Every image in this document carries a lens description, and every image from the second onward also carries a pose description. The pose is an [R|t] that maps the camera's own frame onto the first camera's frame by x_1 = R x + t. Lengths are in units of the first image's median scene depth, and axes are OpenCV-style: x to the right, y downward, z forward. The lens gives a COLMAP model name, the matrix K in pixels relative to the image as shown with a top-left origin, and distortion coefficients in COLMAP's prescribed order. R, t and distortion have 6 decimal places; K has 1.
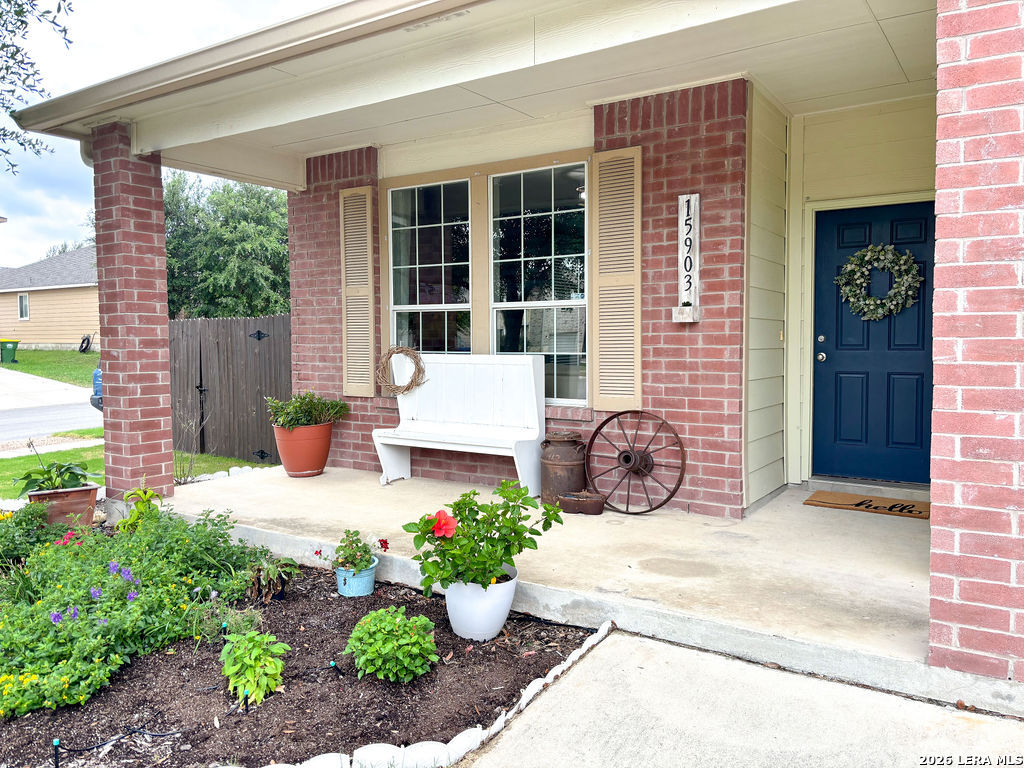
lens RADIAL K [[758.6, 0, 512.0], [0, 758.6, 384.0], [0, 0, 1]] dist [0.013564, 0.002536]
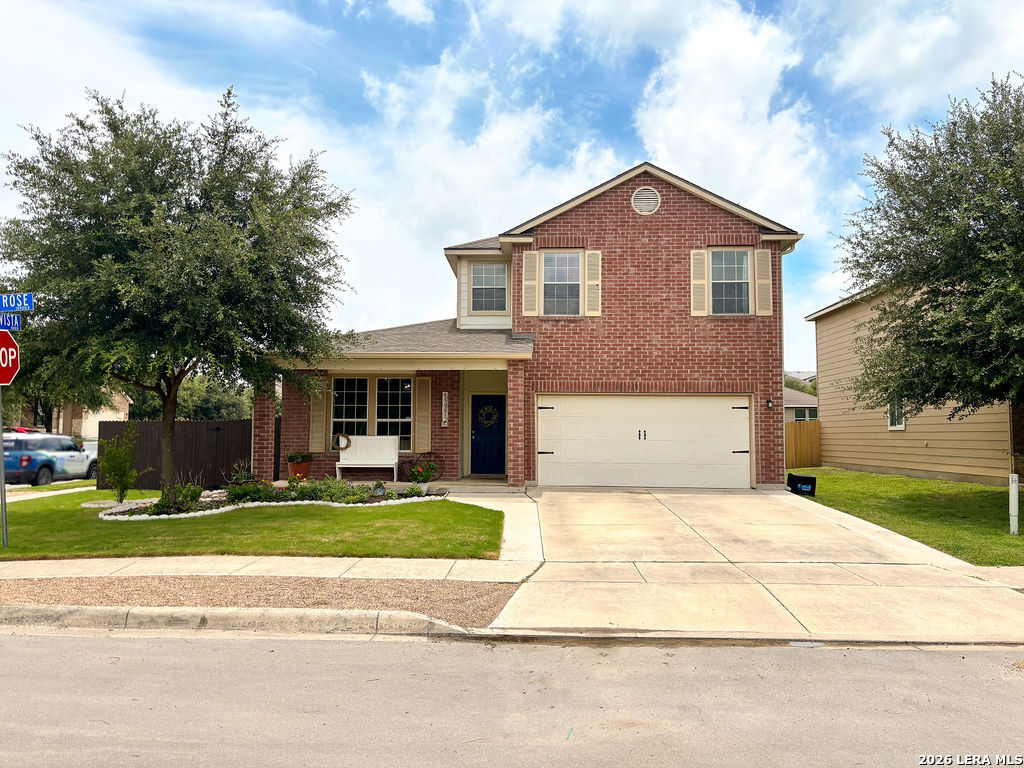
lens RADIAL K [[758.6, 0, 512.0], [0, 758.6, 384.0], [0, 0, 1]] dist [0.013564, 0.002536]
pose [[0.845863, 0.042429, 0.531709, -1.327495], [0.026264, 0.992309, -0.120965, 0.150879], [-0.532752, 0.116284, 0.838244, -2.068358]]
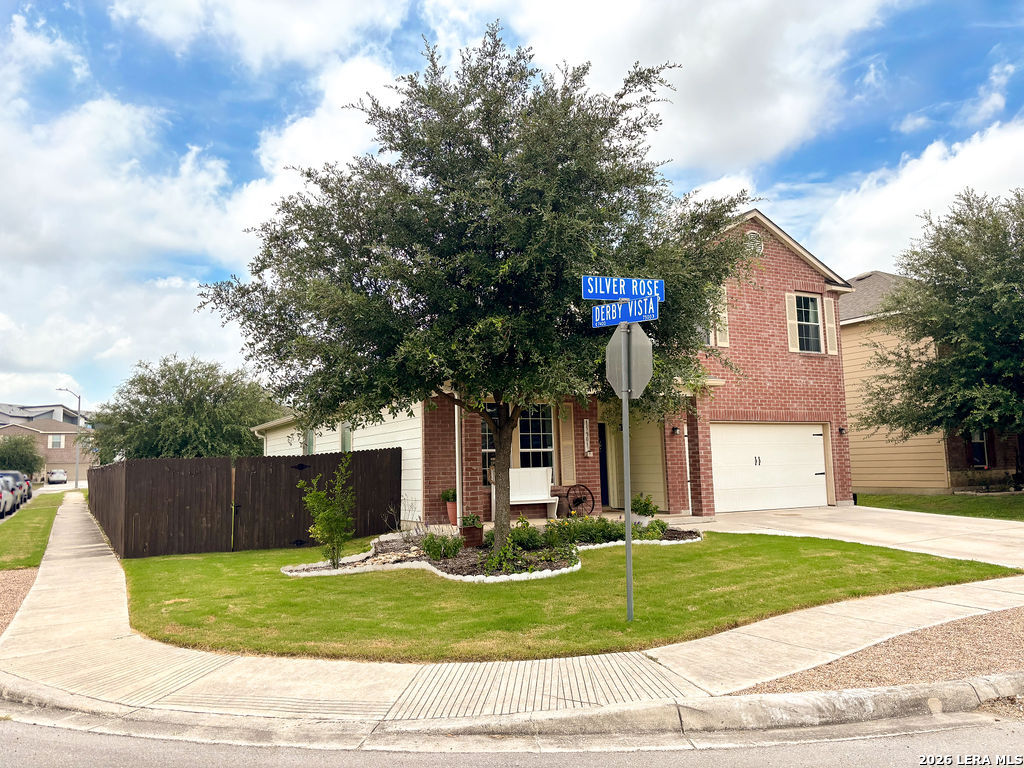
lens RADIAL K [[781.7, 0, 512.0], [0, 781.7, 384.0], [0, 0, 1]] dist [0.005691, 0.000493]
pose [[0.435815, 0.088677, 0.895657, -2.815242], [0.078124, 0.987651, -0.135799, 0.041198], [-0.896639, 0.129155, 0.423505, -0.184525]]
